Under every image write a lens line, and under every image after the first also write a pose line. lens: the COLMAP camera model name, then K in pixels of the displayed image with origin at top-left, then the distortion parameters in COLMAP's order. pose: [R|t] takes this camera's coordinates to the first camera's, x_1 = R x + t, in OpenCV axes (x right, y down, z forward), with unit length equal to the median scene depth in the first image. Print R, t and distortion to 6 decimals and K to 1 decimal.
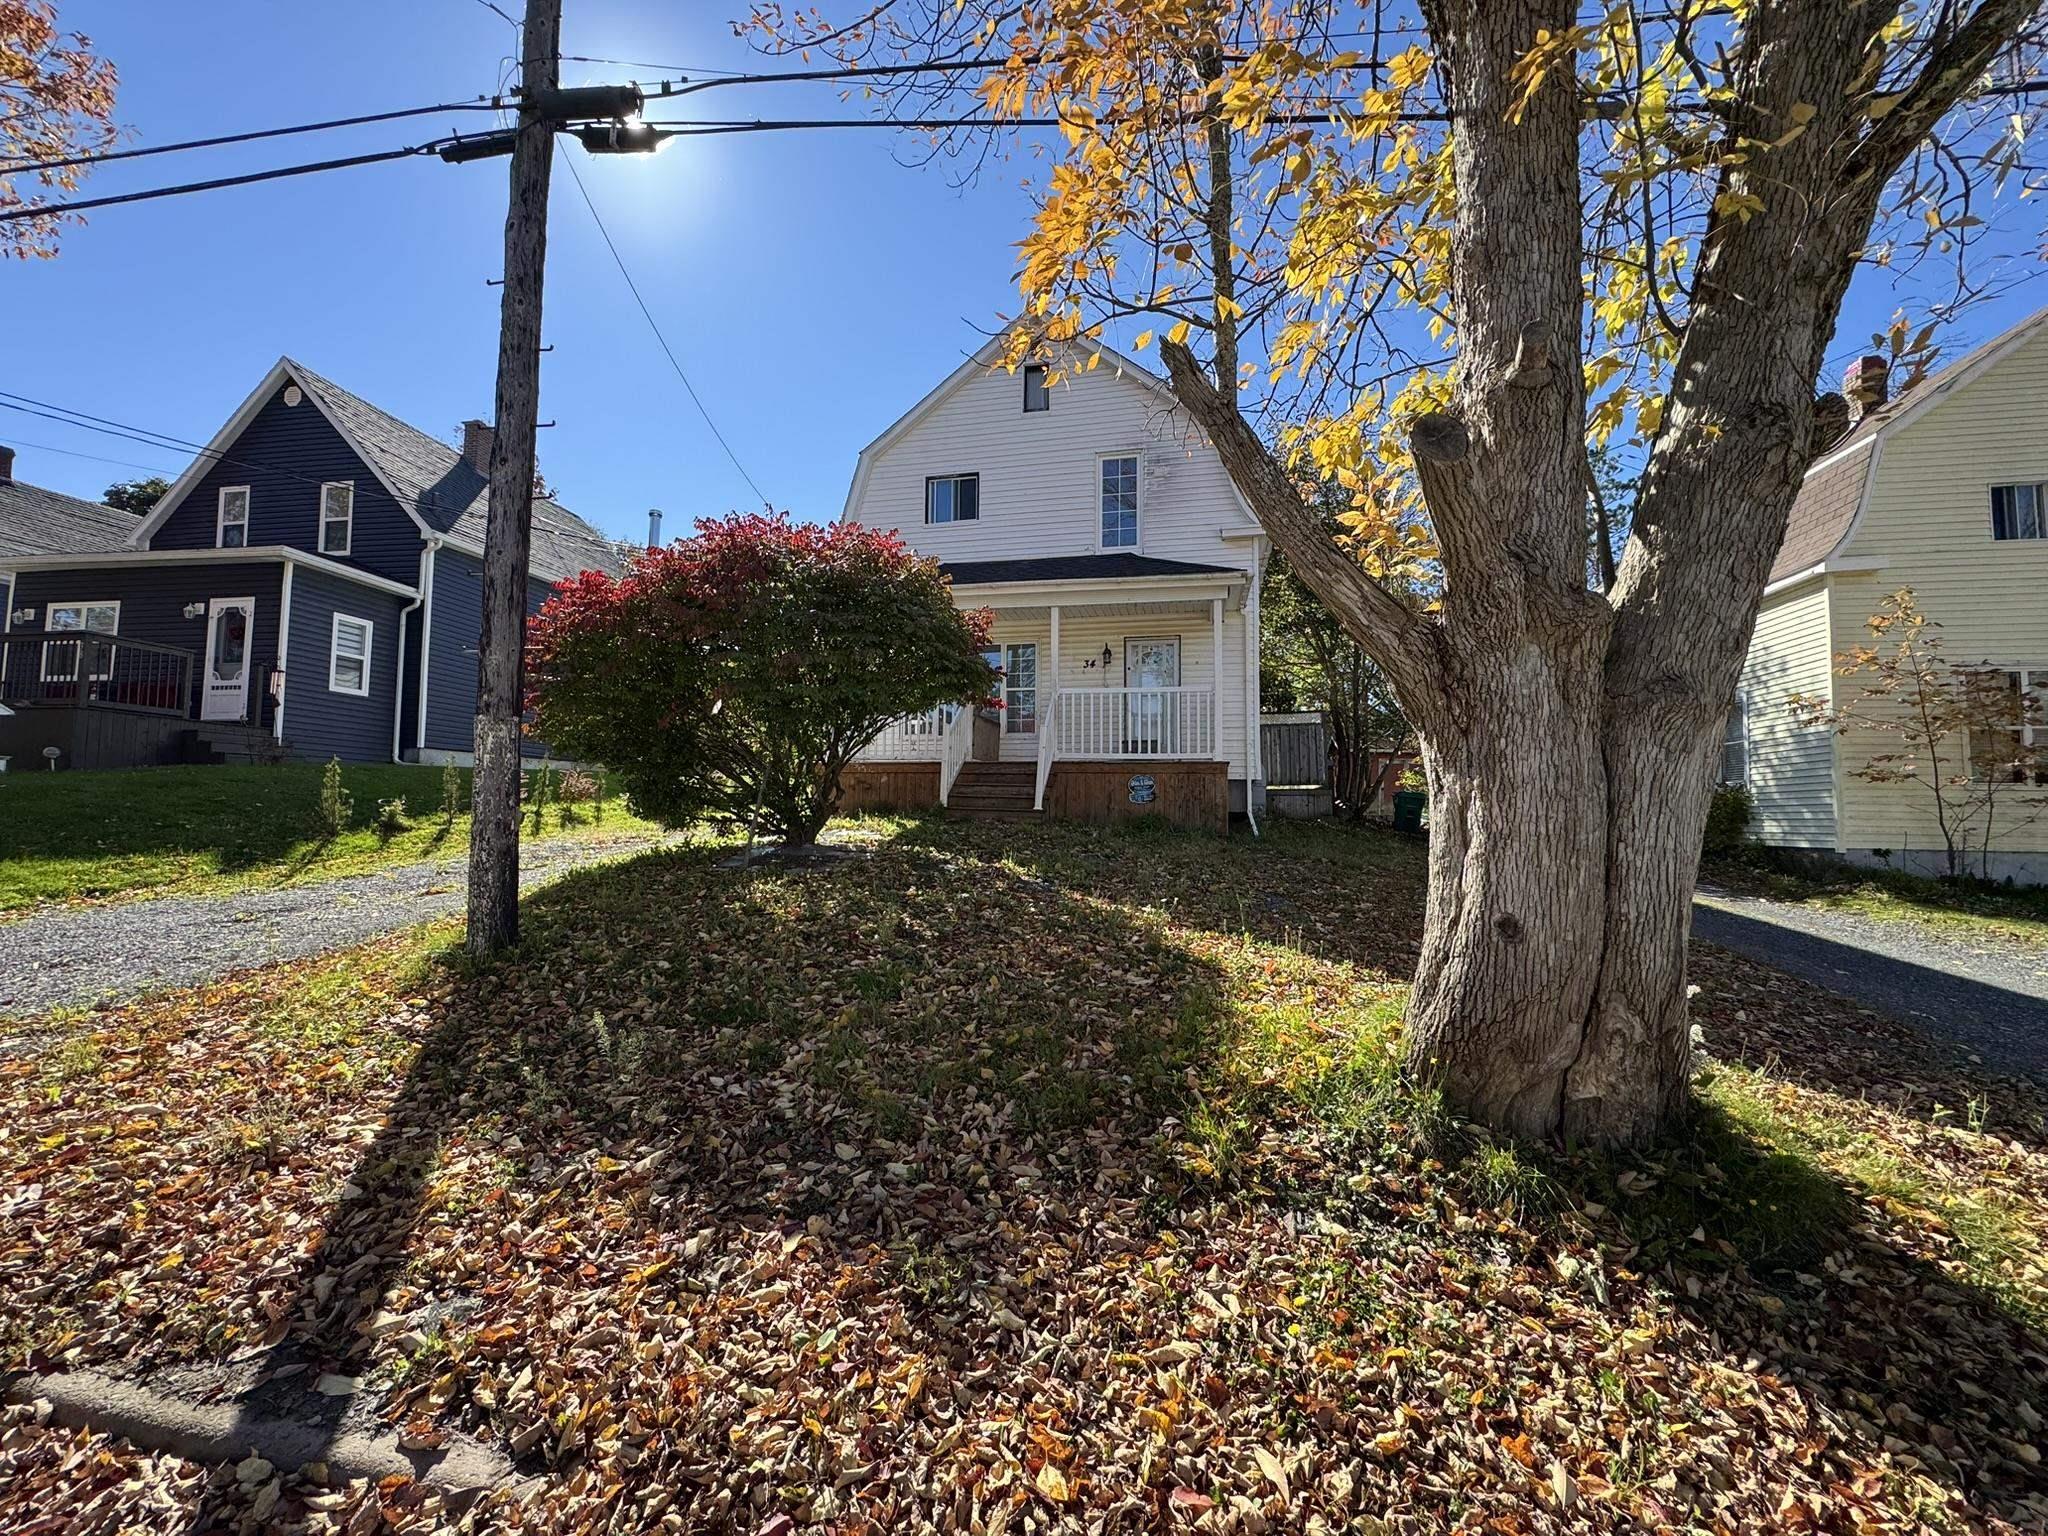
lens RADIAL K [[814.2, 0, 1022.4], [0, 814.2, 761.9], [0, 0, 1]] dist [-0.004602, -0.000288]
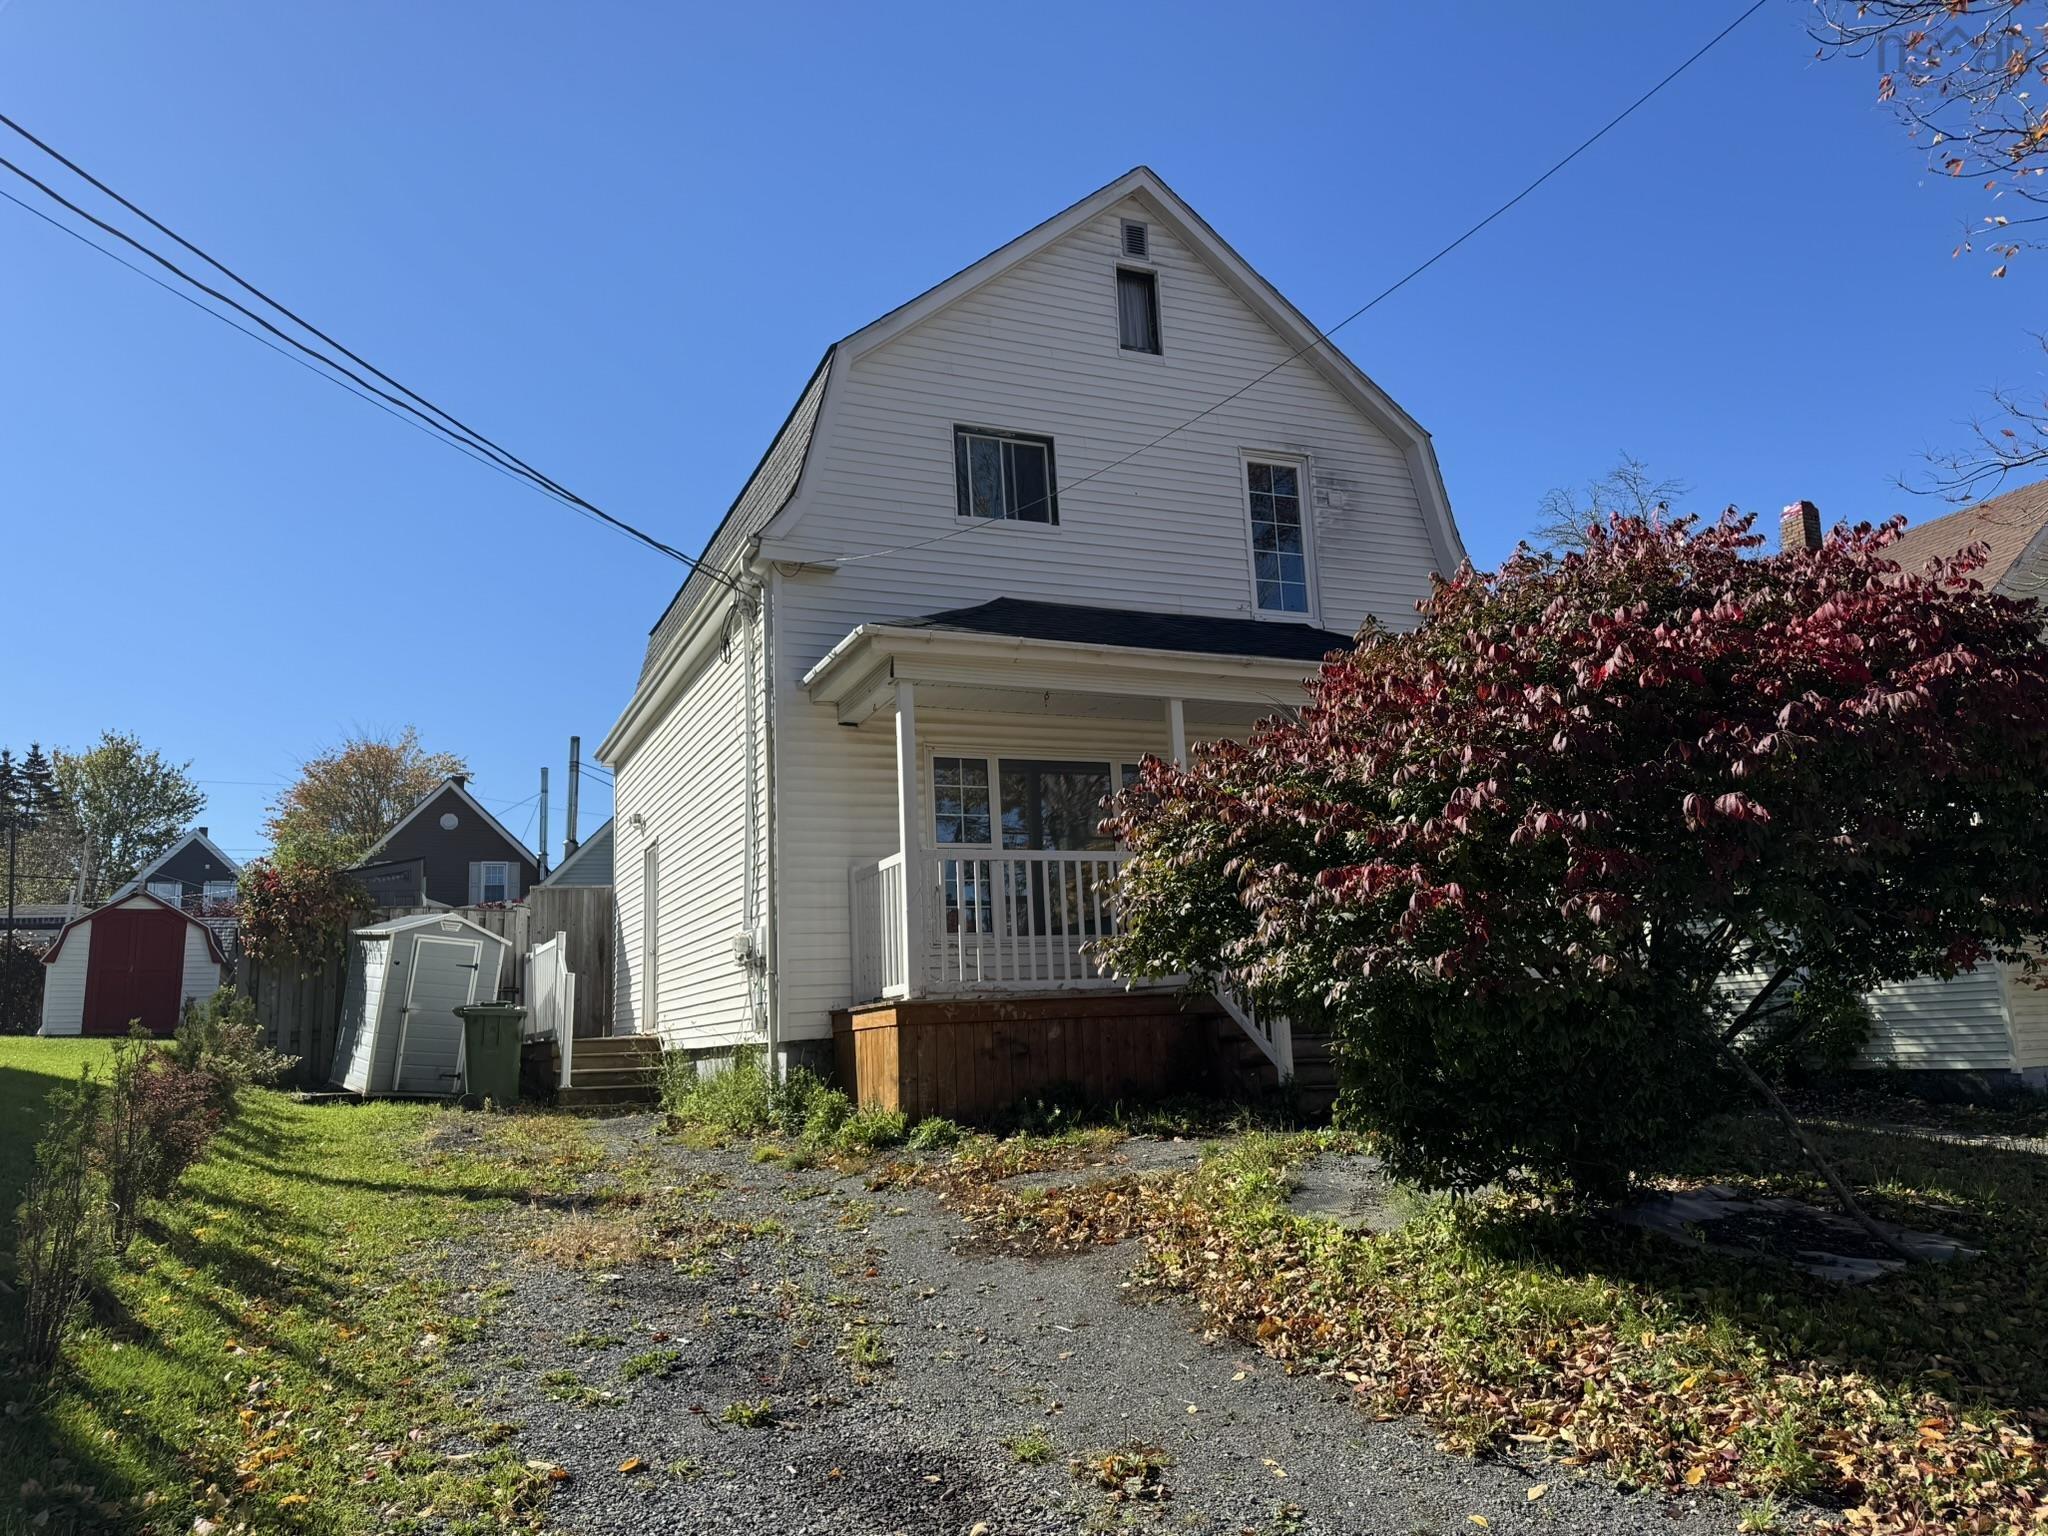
lens RADIAL K [[1413.8, 0, 1022.5], [0, 1413.8, 770.1], [0, 0, 1]] dist [-0.000140, 0.000066]
pose [[0.822890, 0.063988, 0.564587, -0.597178], [0.017606, 0.990290, -0.137896, -0.013623], [-0.567928, 0.123413, 0.813773, 0.291774]]
